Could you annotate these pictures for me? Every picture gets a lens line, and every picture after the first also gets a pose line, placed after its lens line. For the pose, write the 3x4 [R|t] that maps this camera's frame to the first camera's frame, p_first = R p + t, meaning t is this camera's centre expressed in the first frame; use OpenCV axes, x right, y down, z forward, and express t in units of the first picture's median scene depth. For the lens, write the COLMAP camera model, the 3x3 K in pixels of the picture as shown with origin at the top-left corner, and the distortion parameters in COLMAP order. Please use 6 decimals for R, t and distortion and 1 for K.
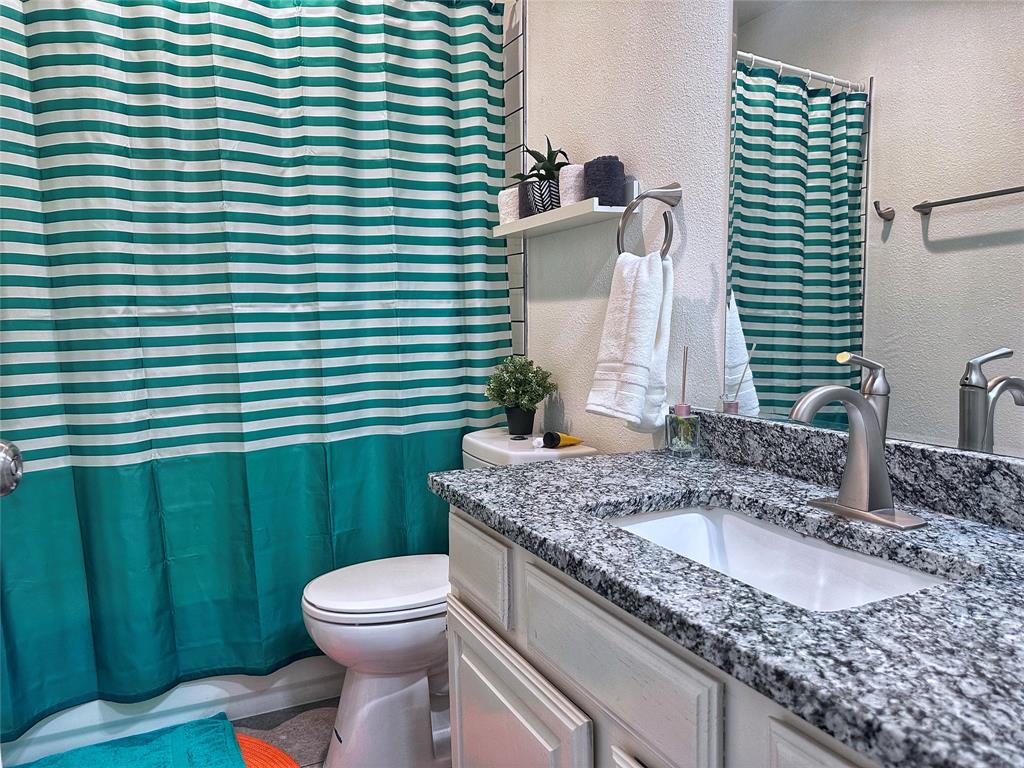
lens RADIAL K [[716.7, 0, 485.6], [0, 716.7, 381.9], [0, 0, 1]] dist [0.107527, -0.142302]
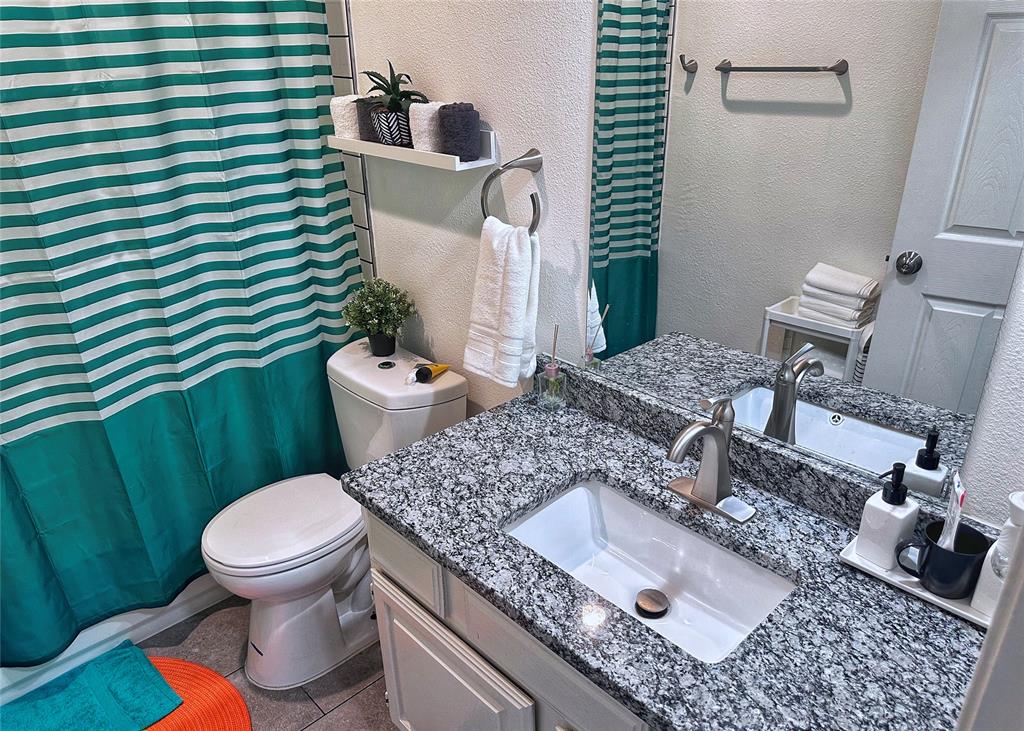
lens RADIAL K [[733.4, 0, 480.5], [0, 733.4, 370.4], [0, 0, 1]] dist [0.098268, -0.135622]
pose [[0.955330, -0.142646, 0.258837, -0.122748], [0.049780, 0.940960, 0.334837, -0.325786], [-0.291318, -0.306995, 0.906029, -0.011947]]
